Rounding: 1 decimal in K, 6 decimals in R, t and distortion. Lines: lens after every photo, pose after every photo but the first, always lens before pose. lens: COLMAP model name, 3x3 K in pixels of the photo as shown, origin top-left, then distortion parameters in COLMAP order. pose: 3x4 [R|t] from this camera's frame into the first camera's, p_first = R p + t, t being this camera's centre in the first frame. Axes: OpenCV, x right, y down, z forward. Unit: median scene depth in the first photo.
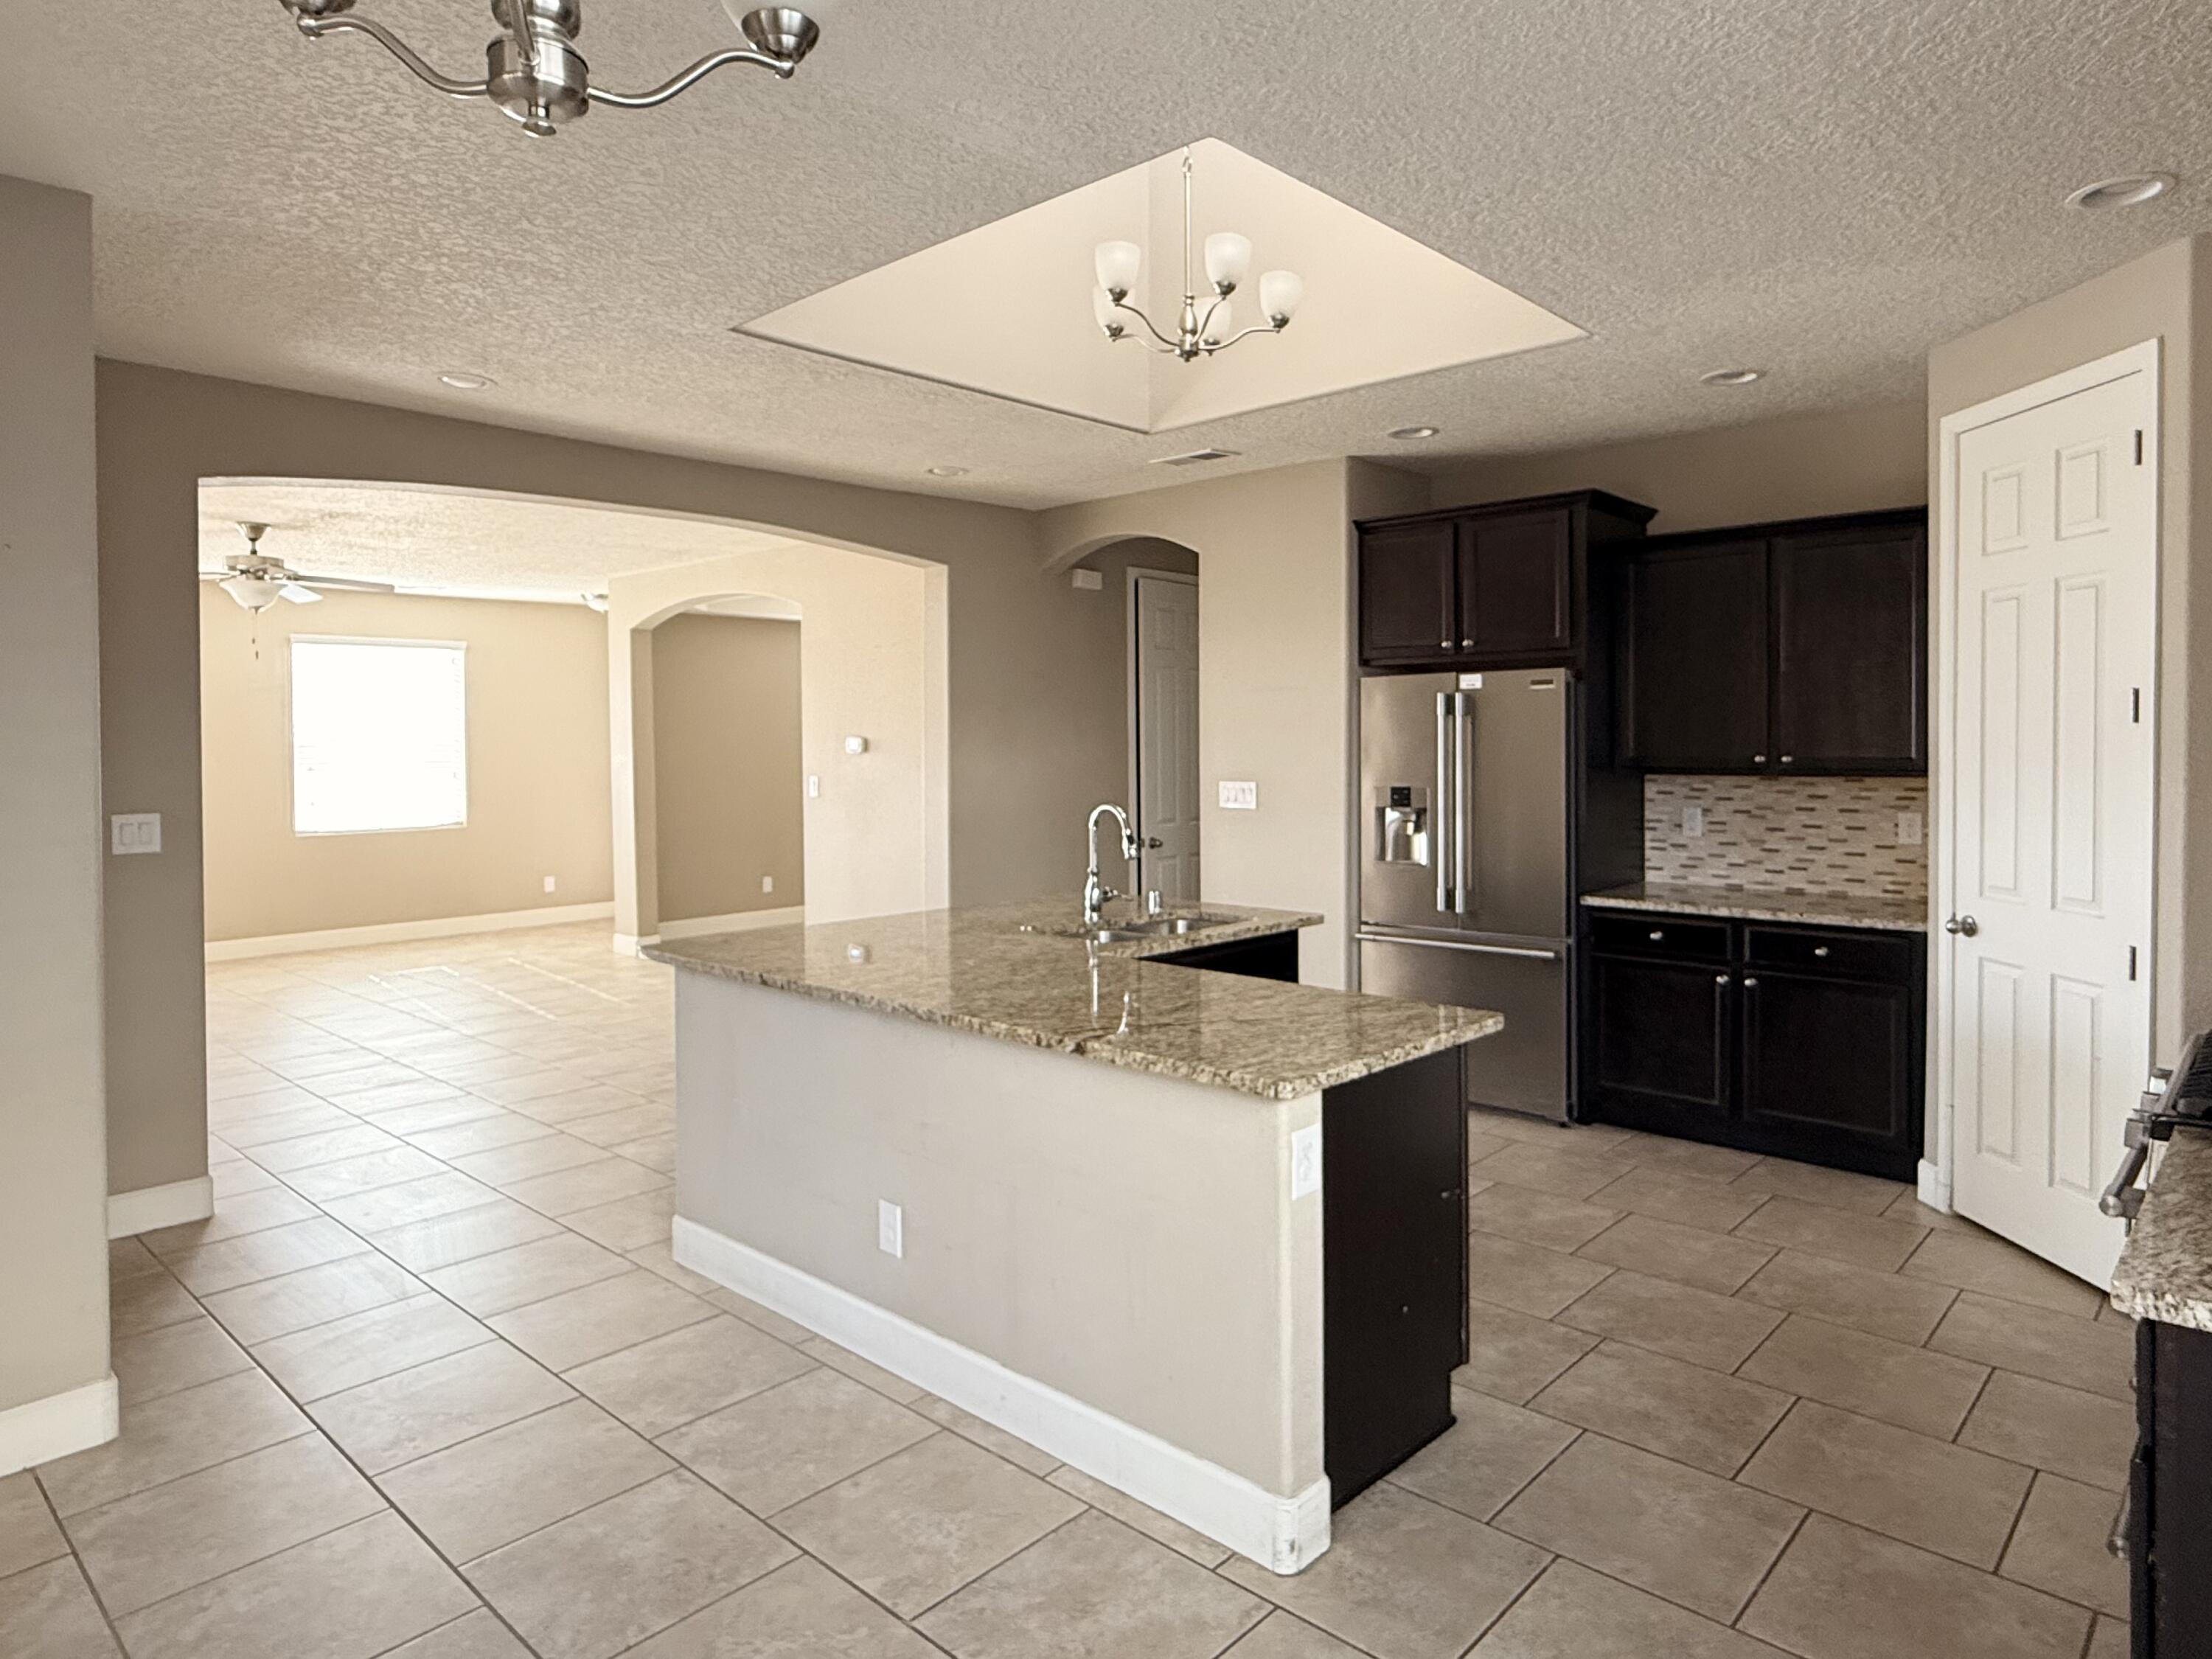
lens RADIAL K [[1330.8, 0, 1152.5], [0, 1330.8, 763.0], [0, 0, 1]] dist [0.000231, 0.000831]
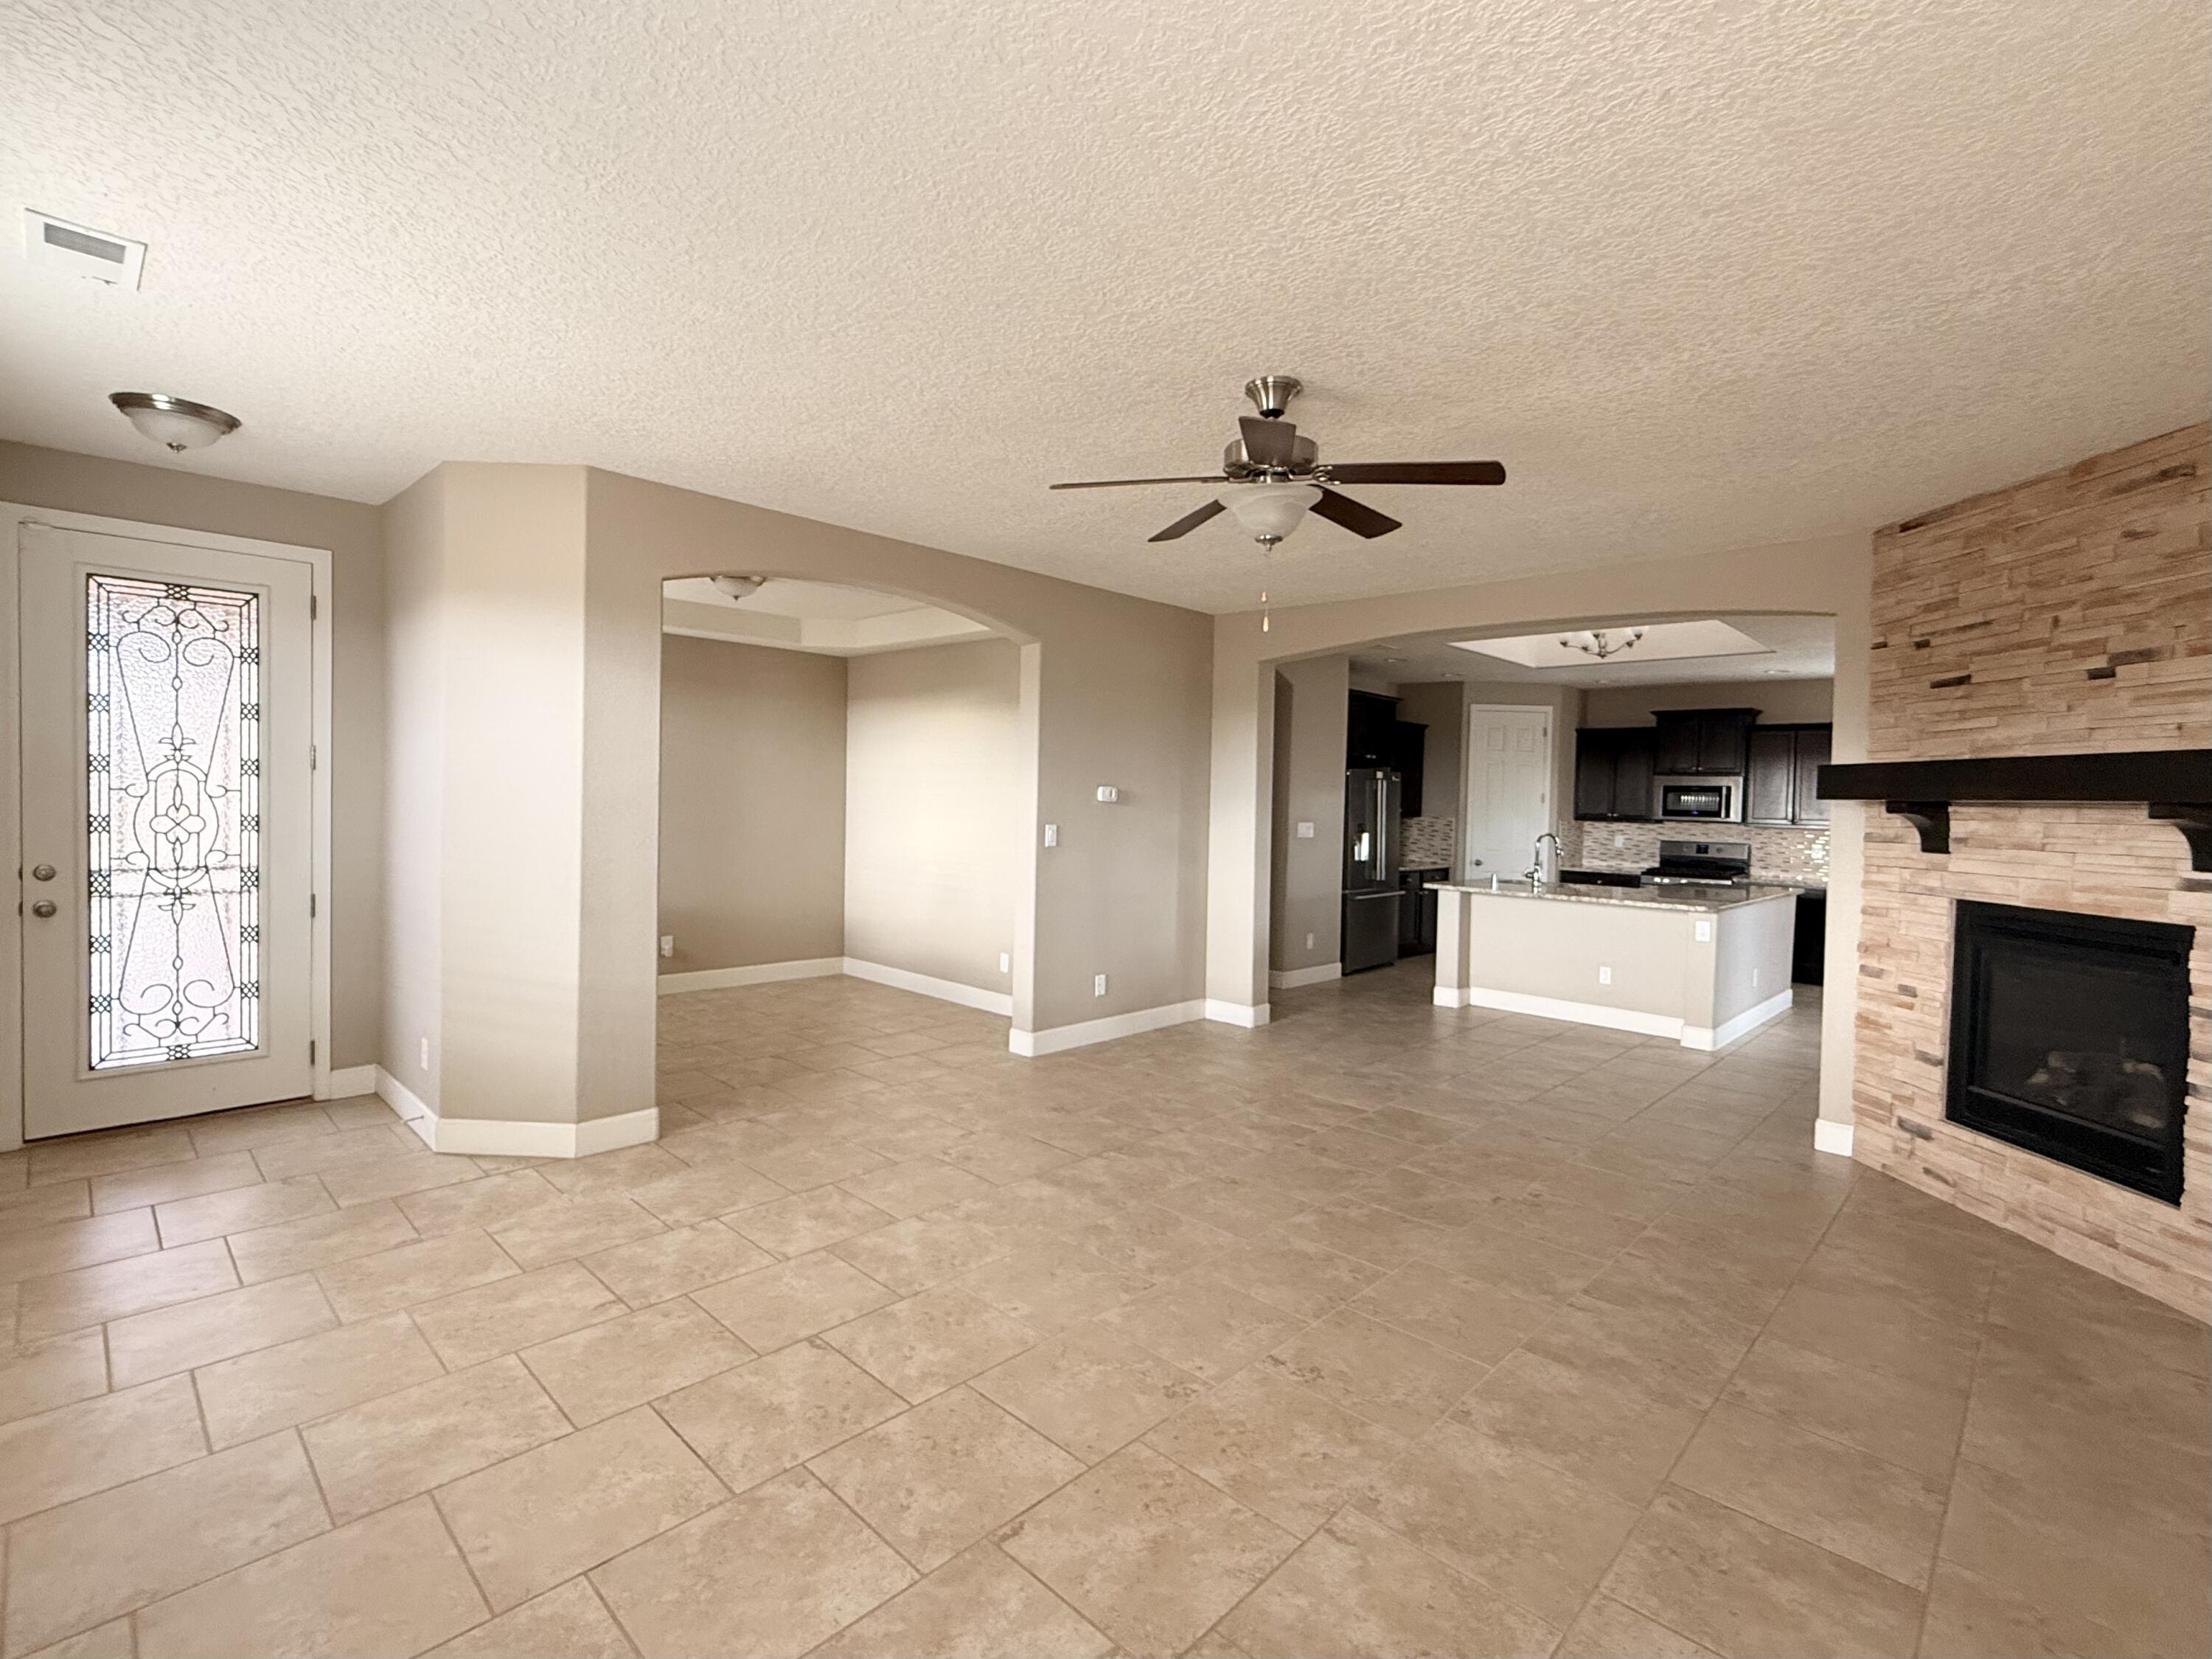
lens RADIAL K [[1001.5, 0, 1039.4], [0, 1001.5, 825.1], [0, 0, 1]] dist [-0.061479, 0.015230]
pose [[0.095090, -0.018237, 0.995302, -1.507146], [-0.008373, 0.999782, 0.019119, -0.005307], [-0.995433, -0.010152, 0.094916, 1.459444]]
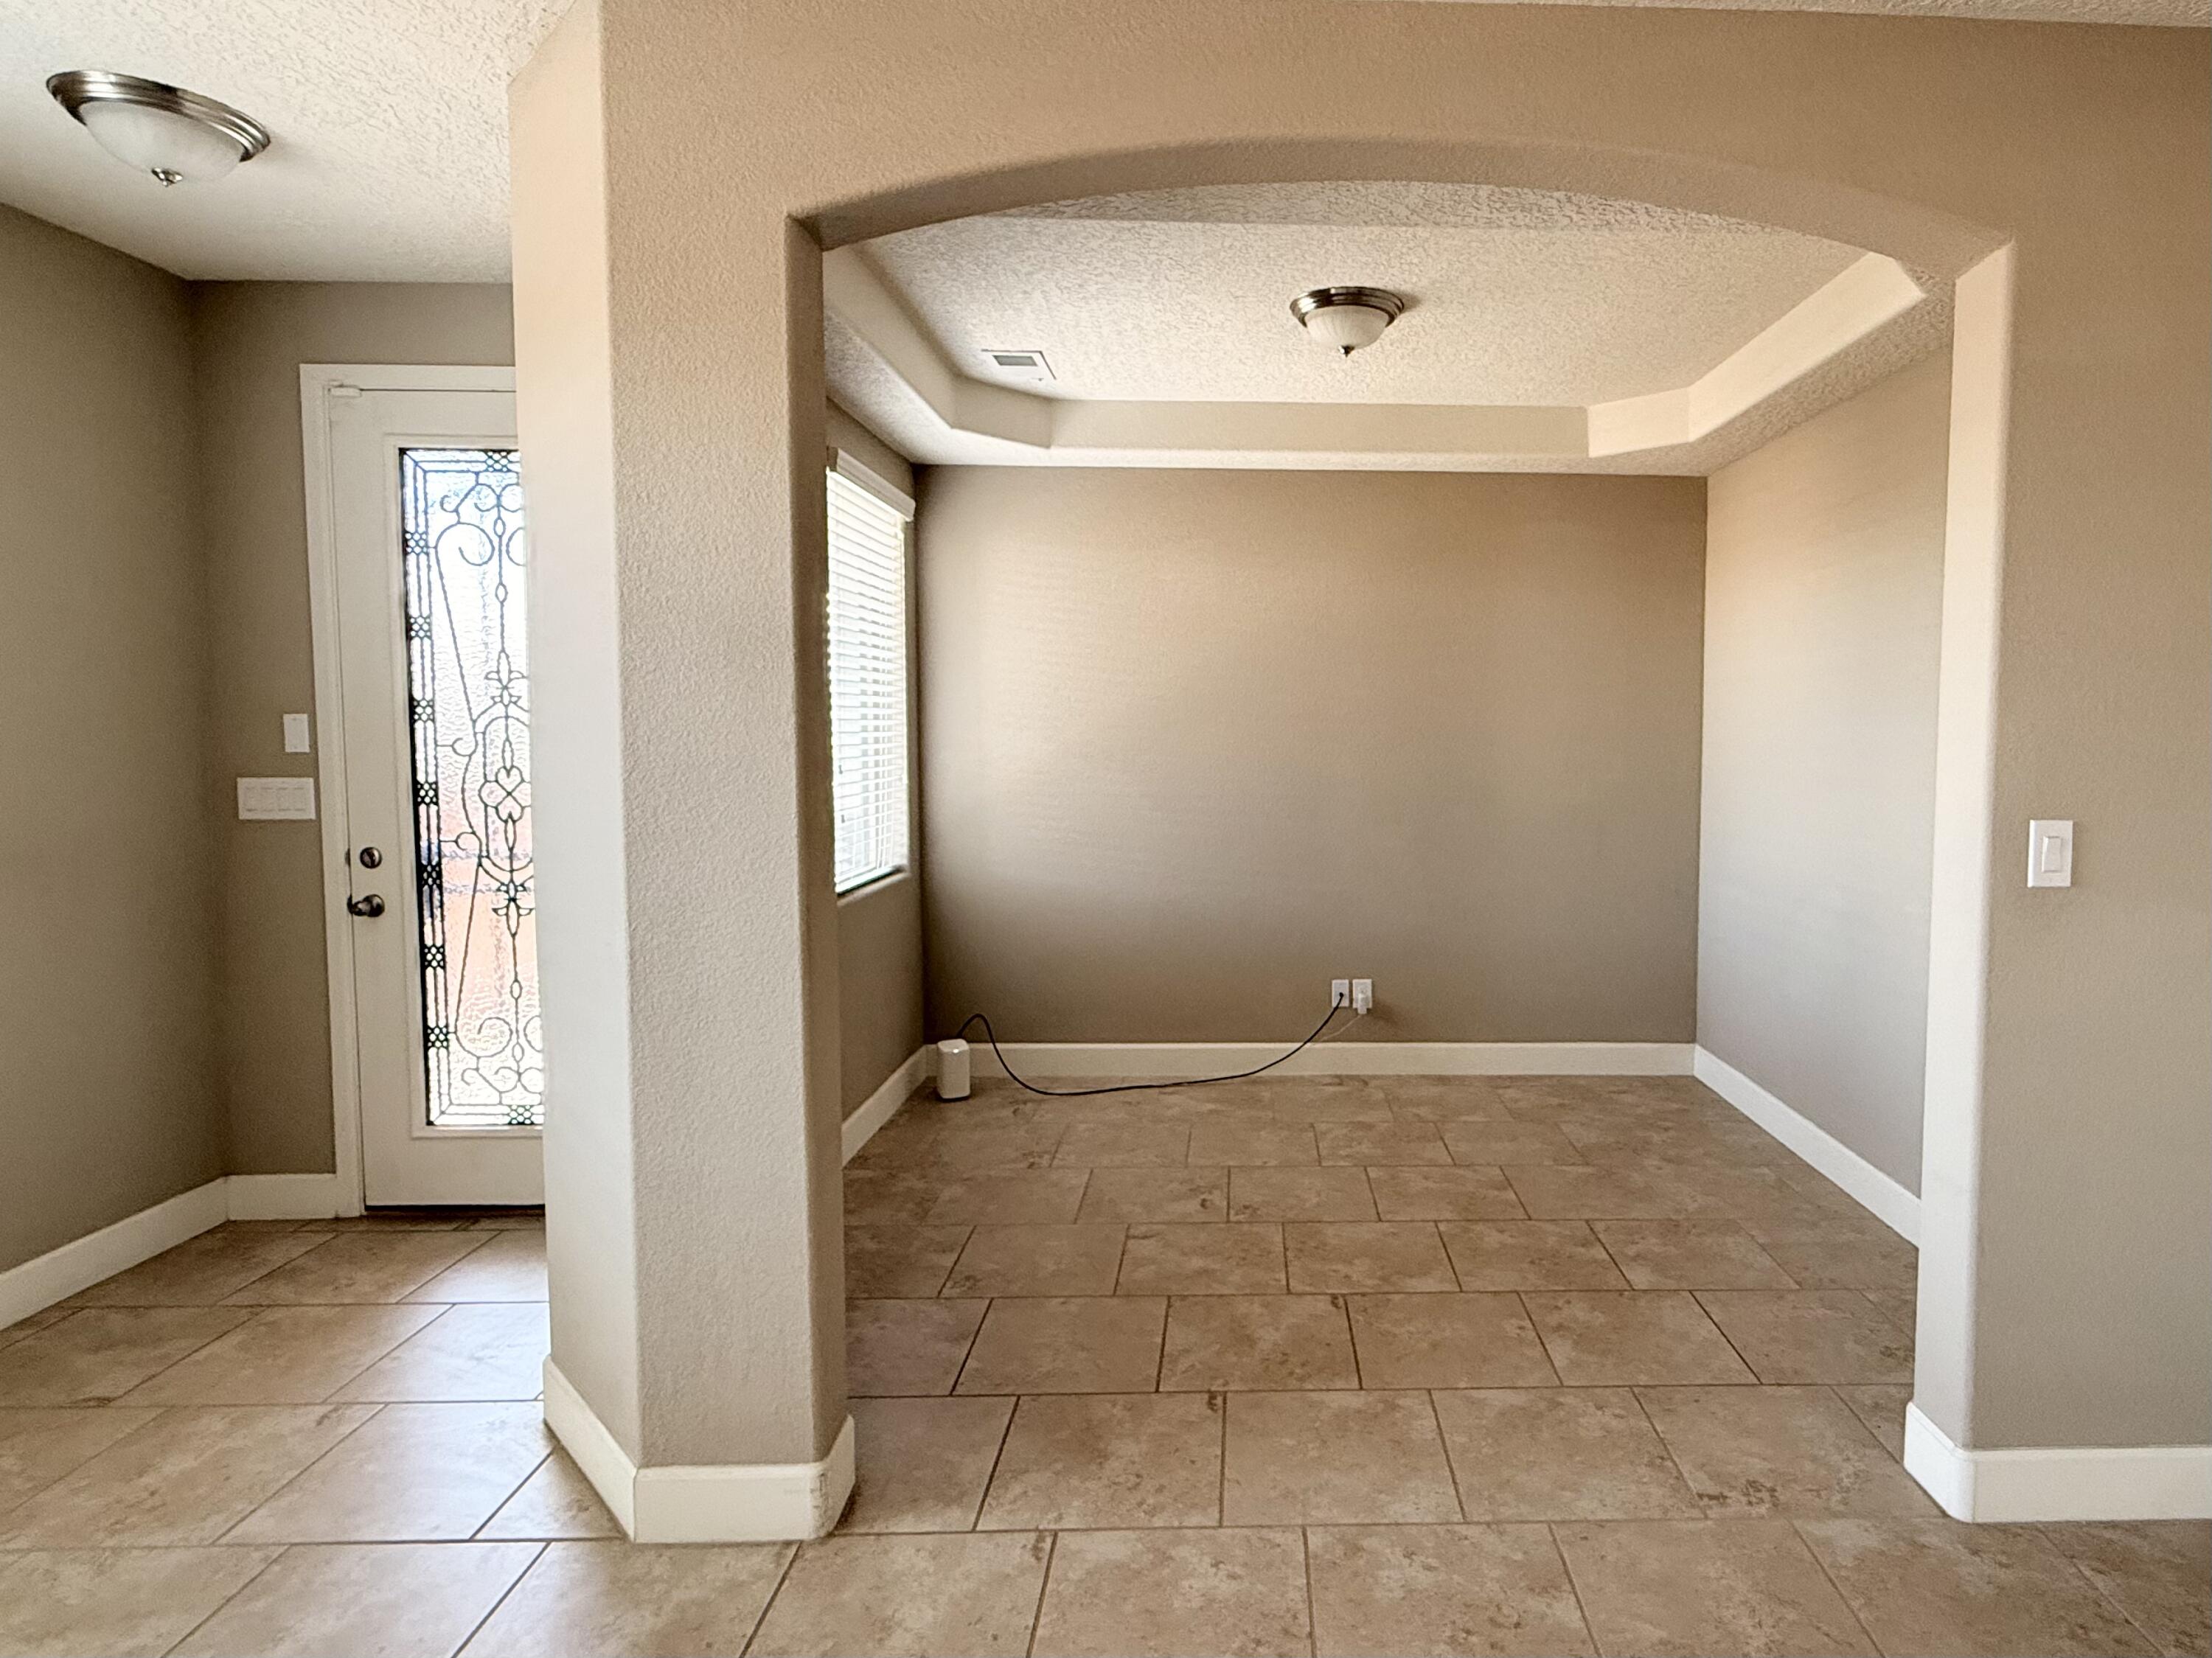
lens RADIAL K [[1326.7, 0, 1107.2], [0, 1326.7, 807.6], [0, 0, 1]] dist [-0.002187, -0.000171]
pose [[0.731330, -0.026337, 0.681515, -0.958102], [0.000439, 0.999272, 0.038146, -0.006433], [-0.682023, -0.027598, 0.730809, 1.438269]]
